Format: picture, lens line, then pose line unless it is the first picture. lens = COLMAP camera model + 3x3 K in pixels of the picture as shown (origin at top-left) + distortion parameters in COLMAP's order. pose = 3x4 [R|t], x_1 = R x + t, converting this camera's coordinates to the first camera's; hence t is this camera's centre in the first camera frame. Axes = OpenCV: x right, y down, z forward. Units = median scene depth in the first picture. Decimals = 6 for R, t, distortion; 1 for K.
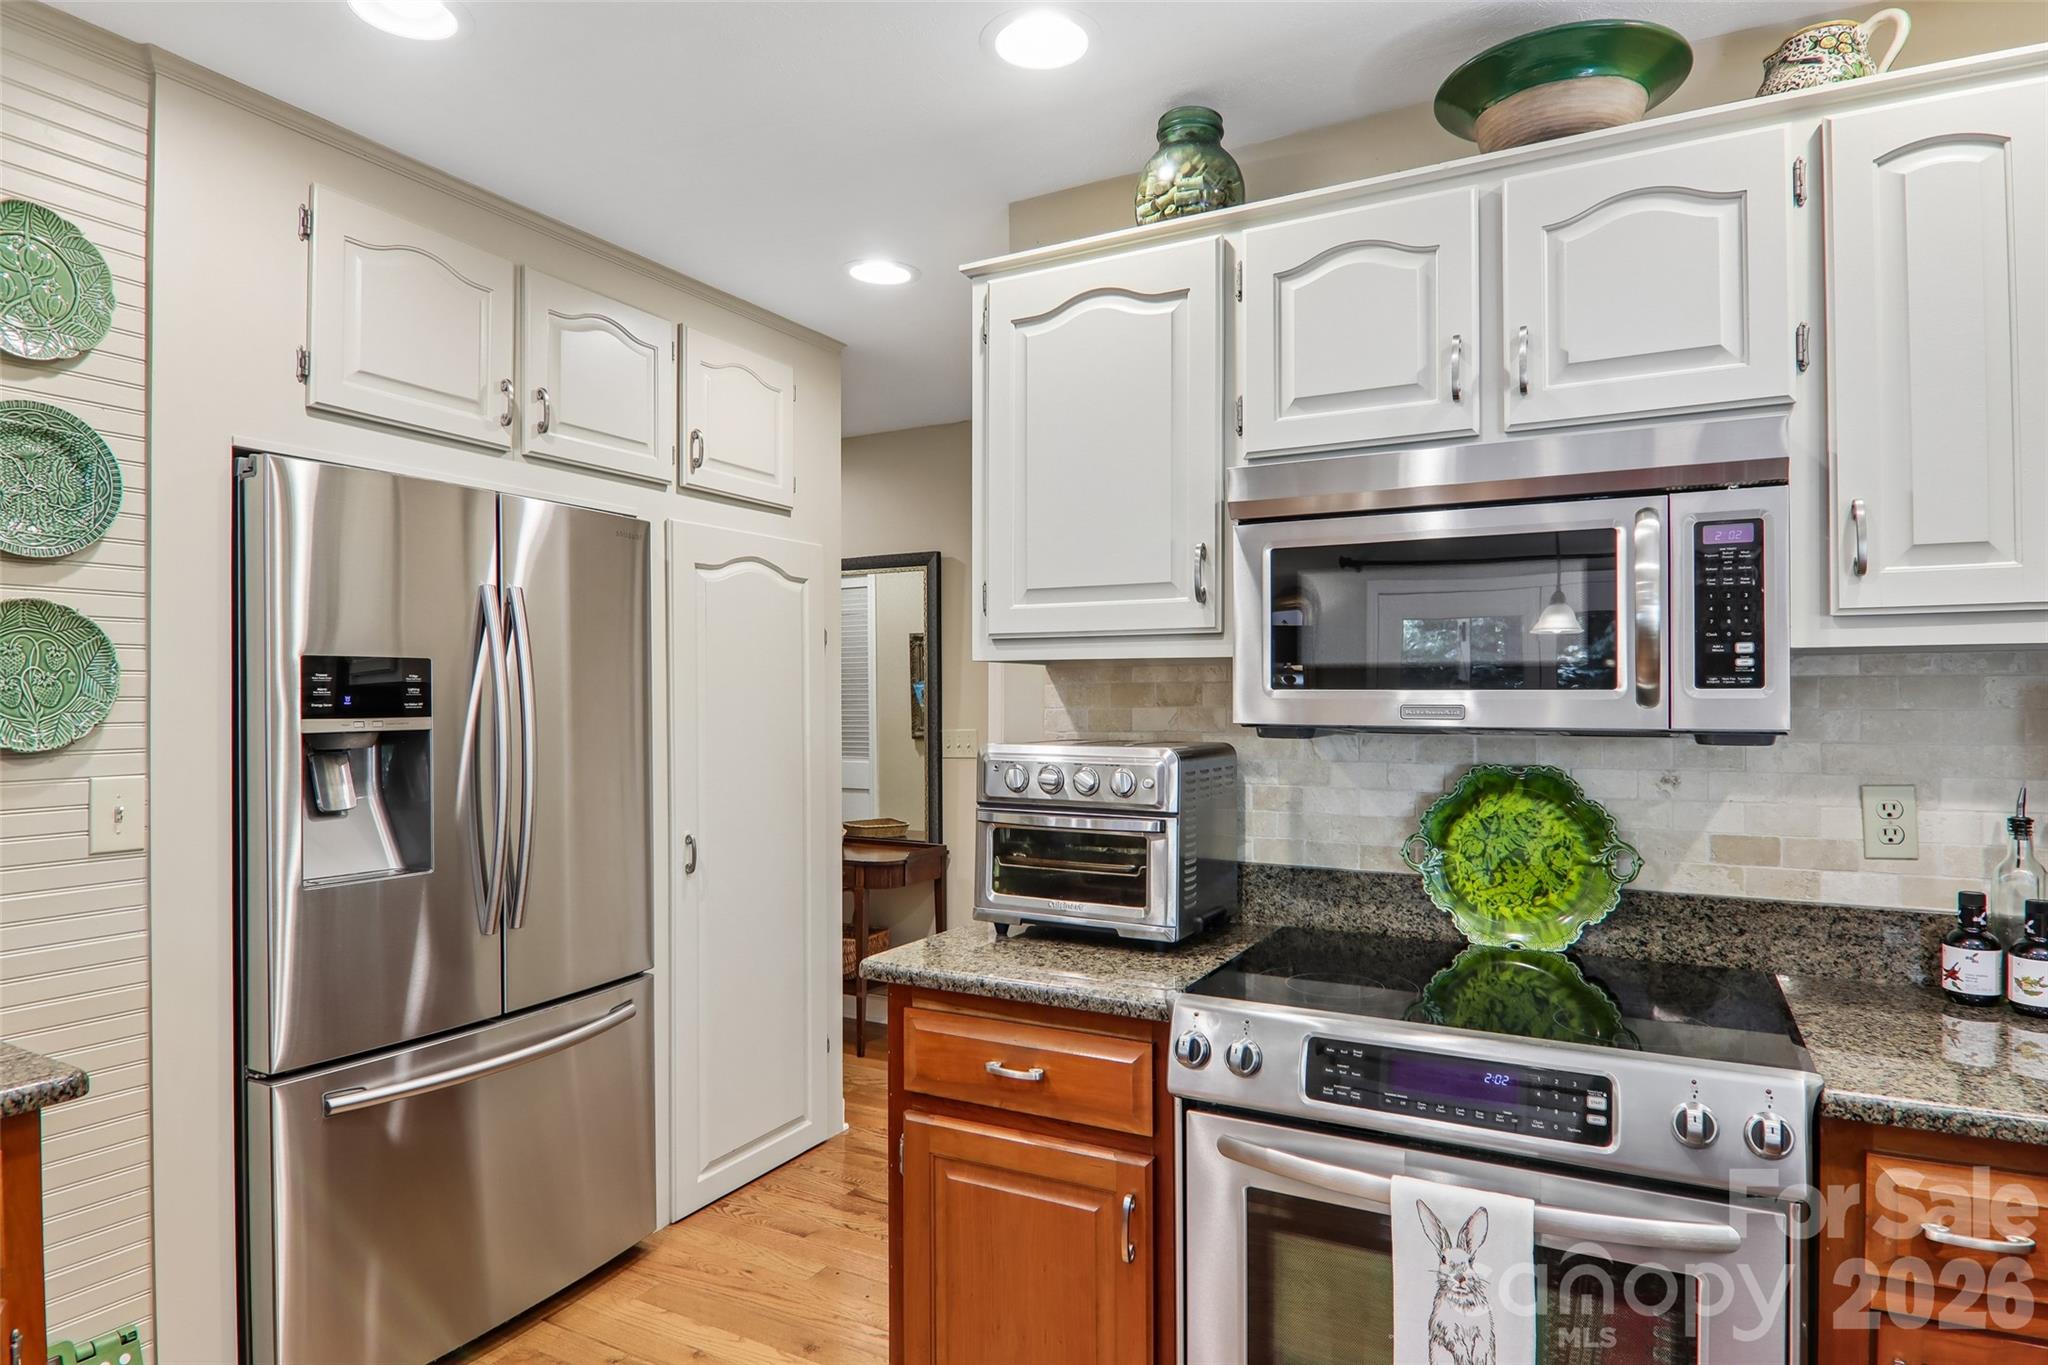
lens RADIAL K [[1158.7, 0, 966.2], [0, 1158.7, 666.9], [0, 0, 1]] dist [-0.012227, -0.004514]
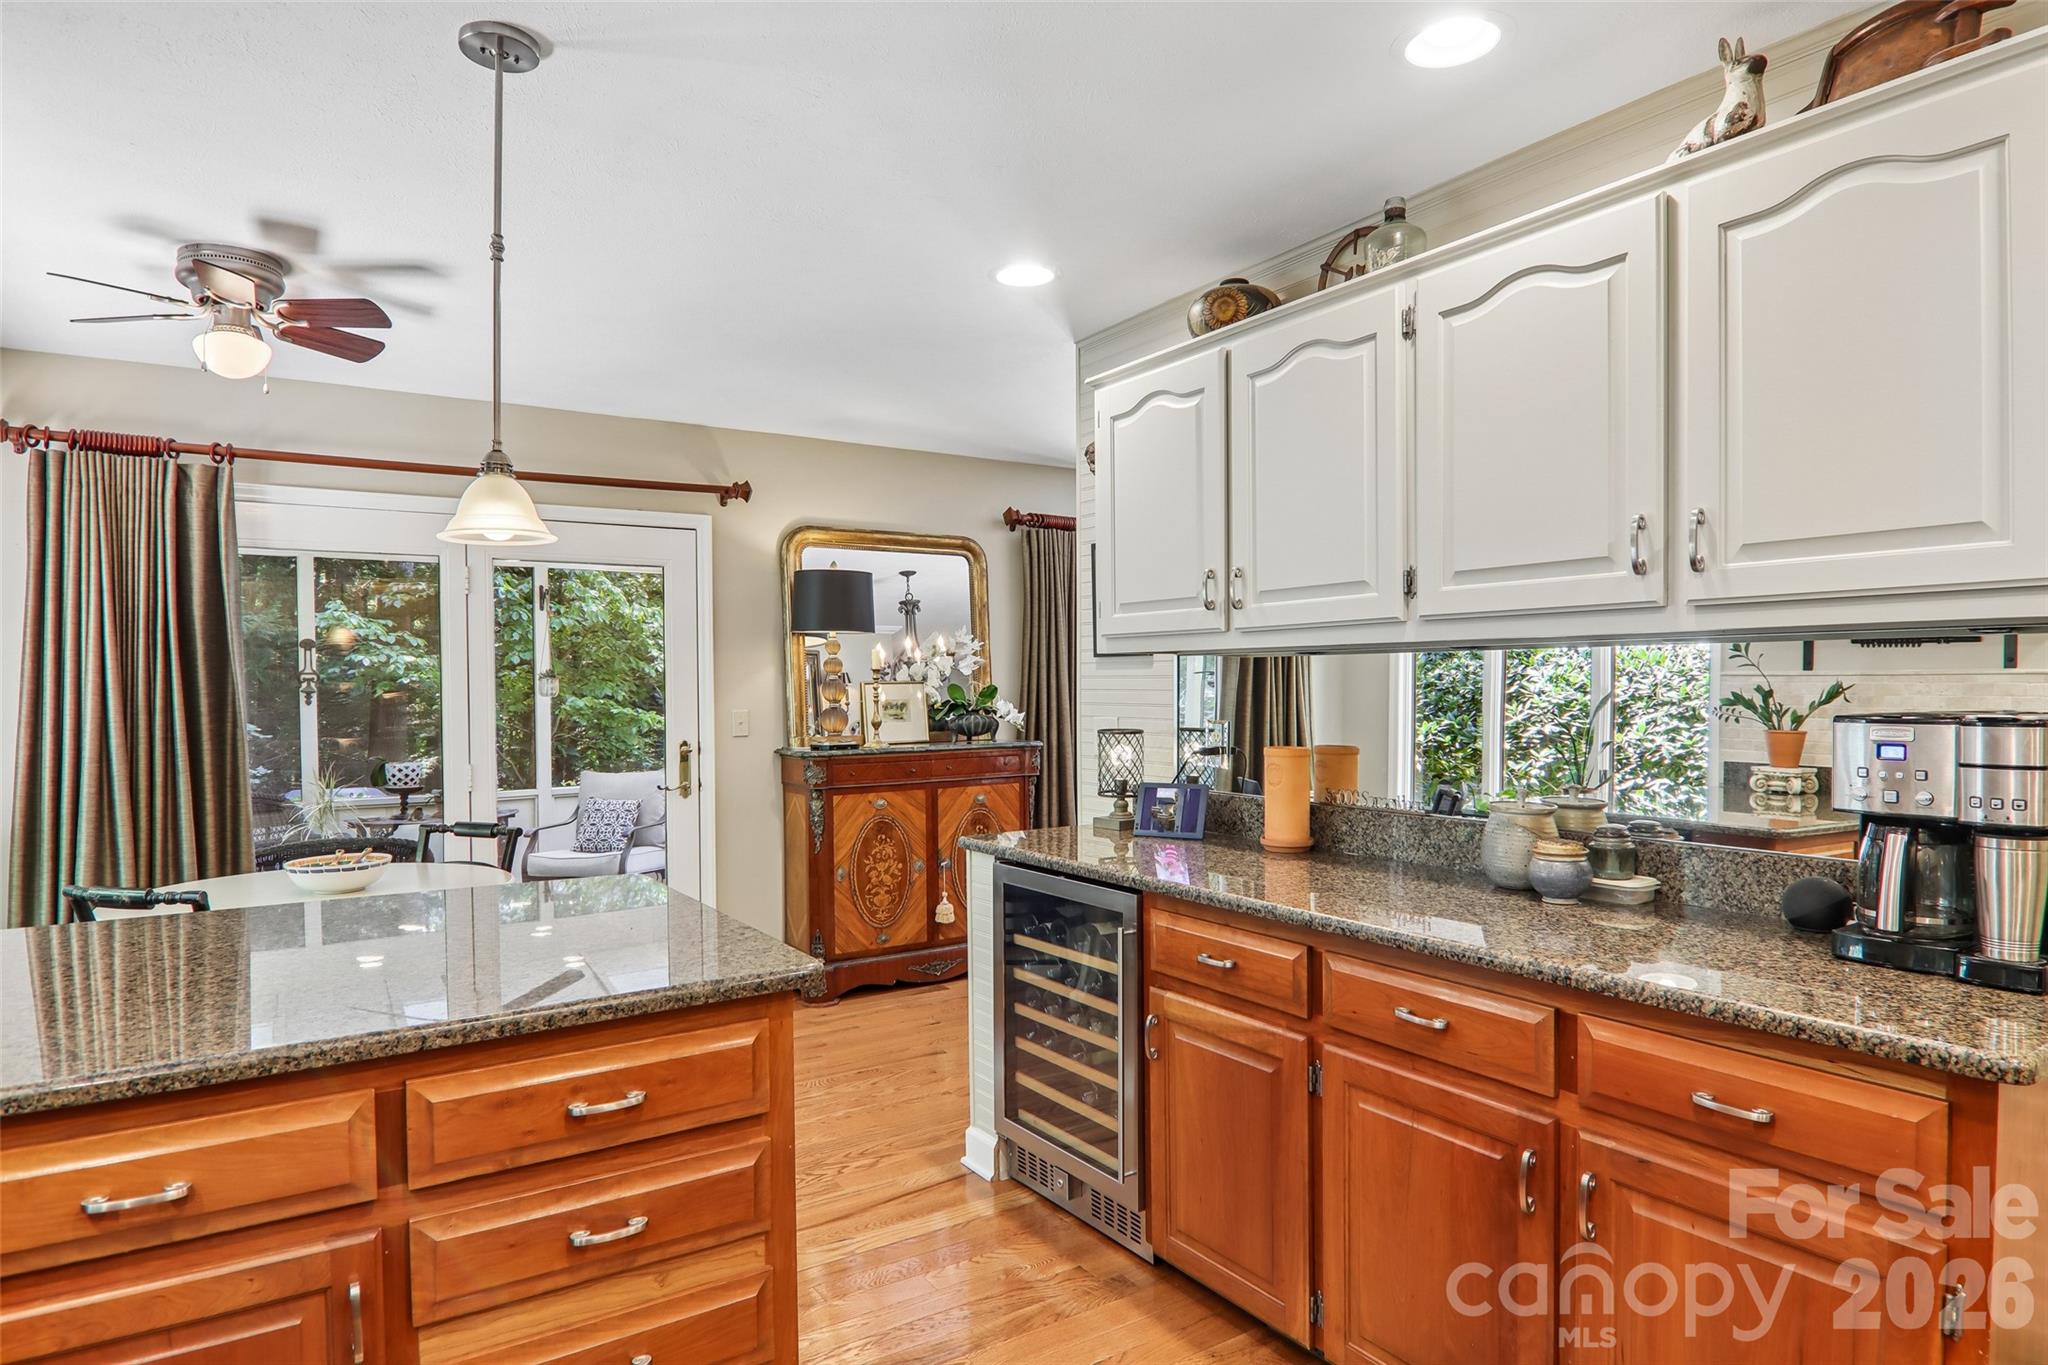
lens RADIAL K [[1158.7, 0, 1029.4], [0, 1158.7, 695.9], [0, 0, 1]] dist [-0.012227, -0.004514]
pose [[0.888157, 0.001636, -0.459537, 0.210001], [0.019192, 0.998989, 0.040649, -0.004283], [0.459139, -0.044922, 0.887228, -0.116214]]
